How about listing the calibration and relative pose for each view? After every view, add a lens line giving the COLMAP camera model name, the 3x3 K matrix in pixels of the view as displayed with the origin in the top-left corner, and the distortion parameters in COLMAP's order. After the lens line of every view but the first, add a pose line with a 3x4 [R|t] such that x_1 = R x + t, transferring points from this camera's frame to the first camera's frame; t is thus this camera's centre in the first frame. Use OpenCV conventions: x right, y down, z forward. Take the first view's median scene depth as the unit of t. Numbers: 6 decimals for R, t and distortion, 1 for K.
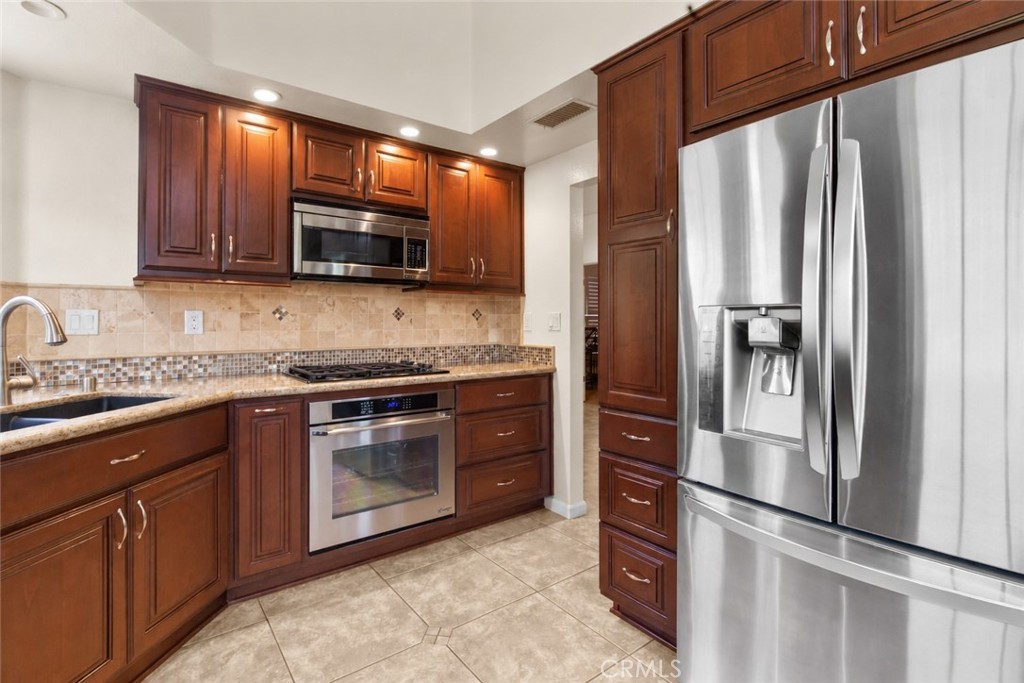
lens RADIAL K [[487.3, 0, 505.3], [0, 487.3, 318.8], [0, 0, 1]] dist [-0.001306, 0.000469]
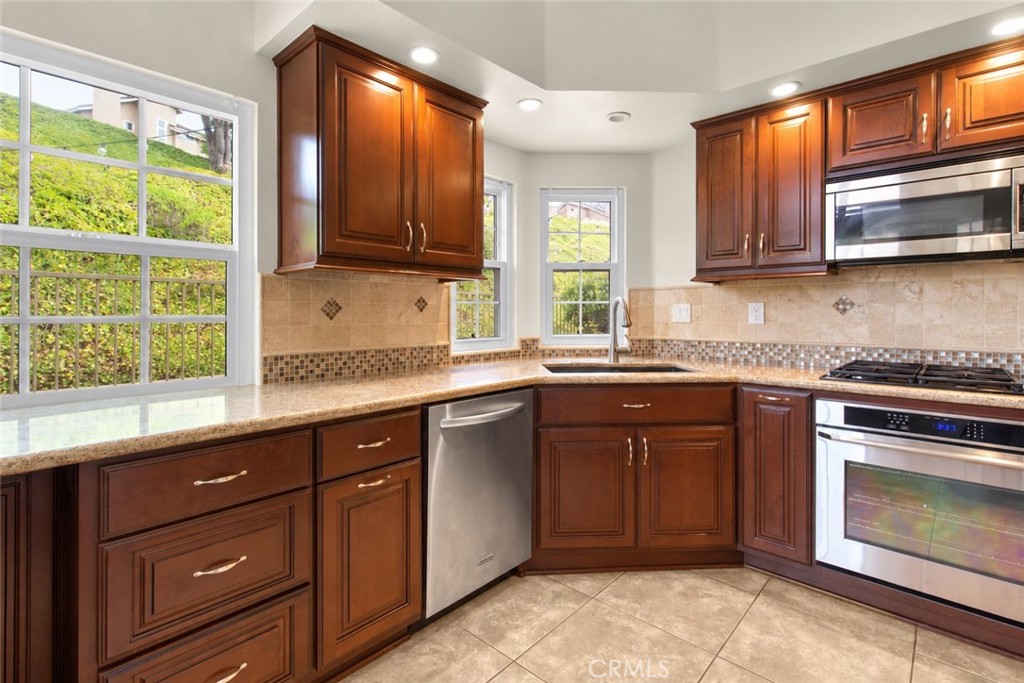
lens RADIAL K [[487.3, 0, 505.3], [0, 487.3, 318.8], [0, 0, 1]] dist [-0.001306, 0.000469]
pose [[0.177858, 0.008386, -0.984020, 0.395063], [-0.000120, 0.999964, 0.008500, 0.009871], [0.984056, -0.001394, 0.177852, 0.244904]]
